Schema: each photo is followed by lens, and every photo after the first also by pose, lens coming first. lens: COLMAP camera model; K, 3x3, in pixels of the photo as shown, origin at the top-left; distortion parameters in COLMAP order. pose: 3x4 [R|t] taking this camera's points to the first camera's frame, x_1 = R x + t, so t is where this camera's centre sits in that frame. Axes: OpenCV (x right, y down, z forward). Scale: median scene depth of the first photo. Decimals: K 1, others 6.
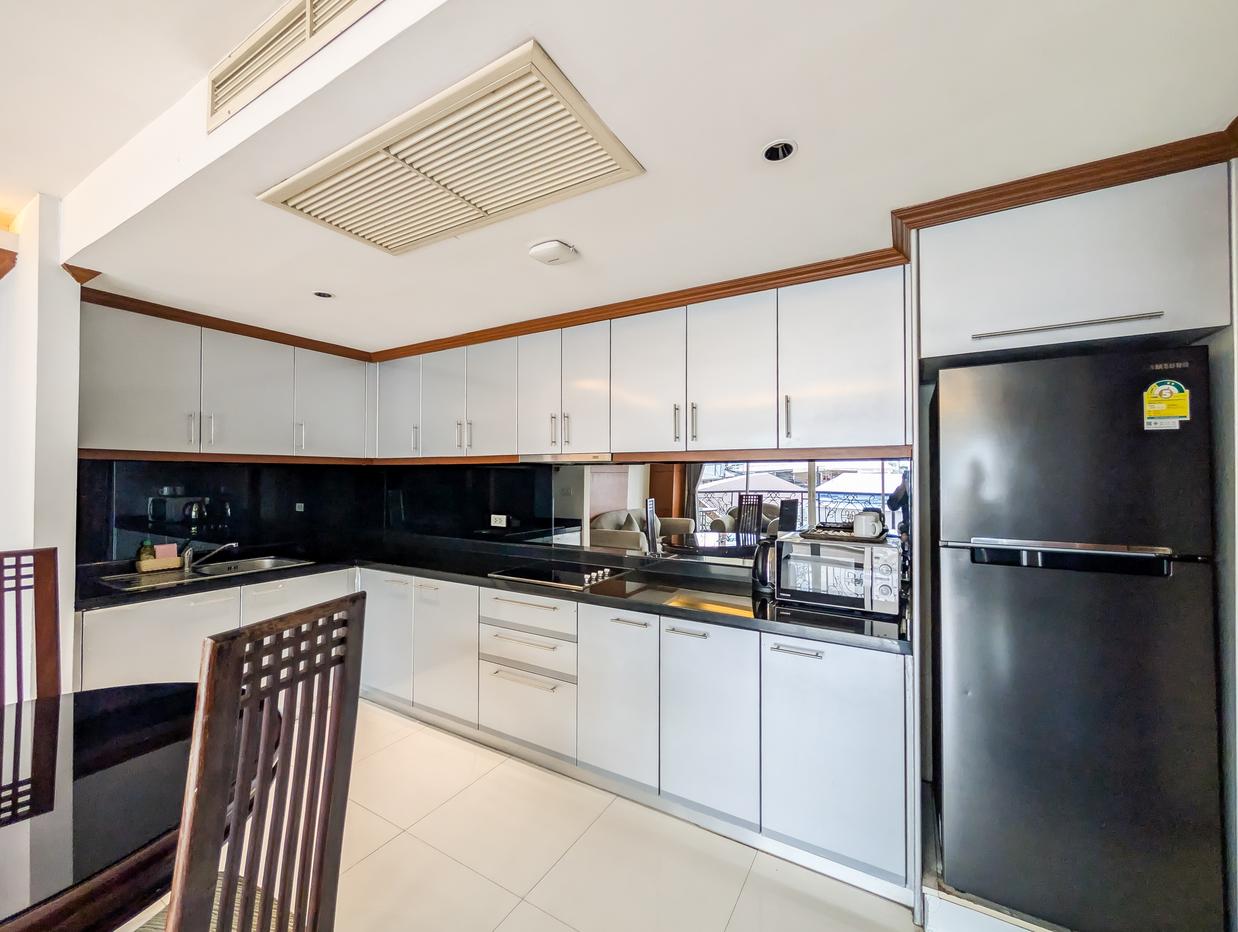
lens RADIAL K [[479.6, 0, 617.4], [0, 479.6, 469.2], [0, 0, 1]] dist [0.000316, -0.000128]
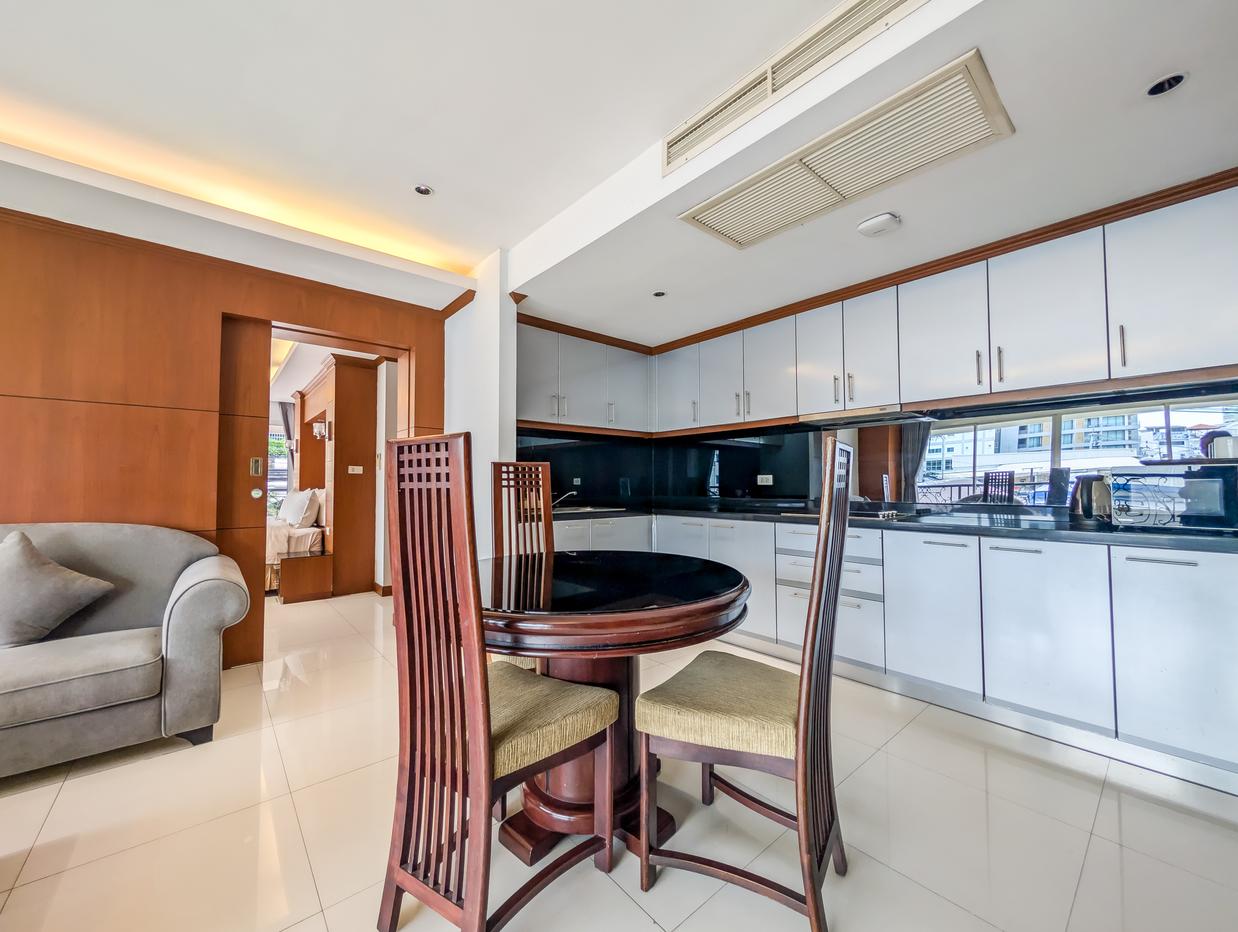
lens RADIAL K [[468.2, 0, 624.0], [0, 468.2, 469.5], [0, 0, 1]] dist [0.003177, 0.000013]
pose [[0.950078, -0.016108, -0.311596, -0.346696], [0.009757, 0.999712, -0.021930, 0.164726], [0.311859, 0.017795, 0.949962, -0.280916]]
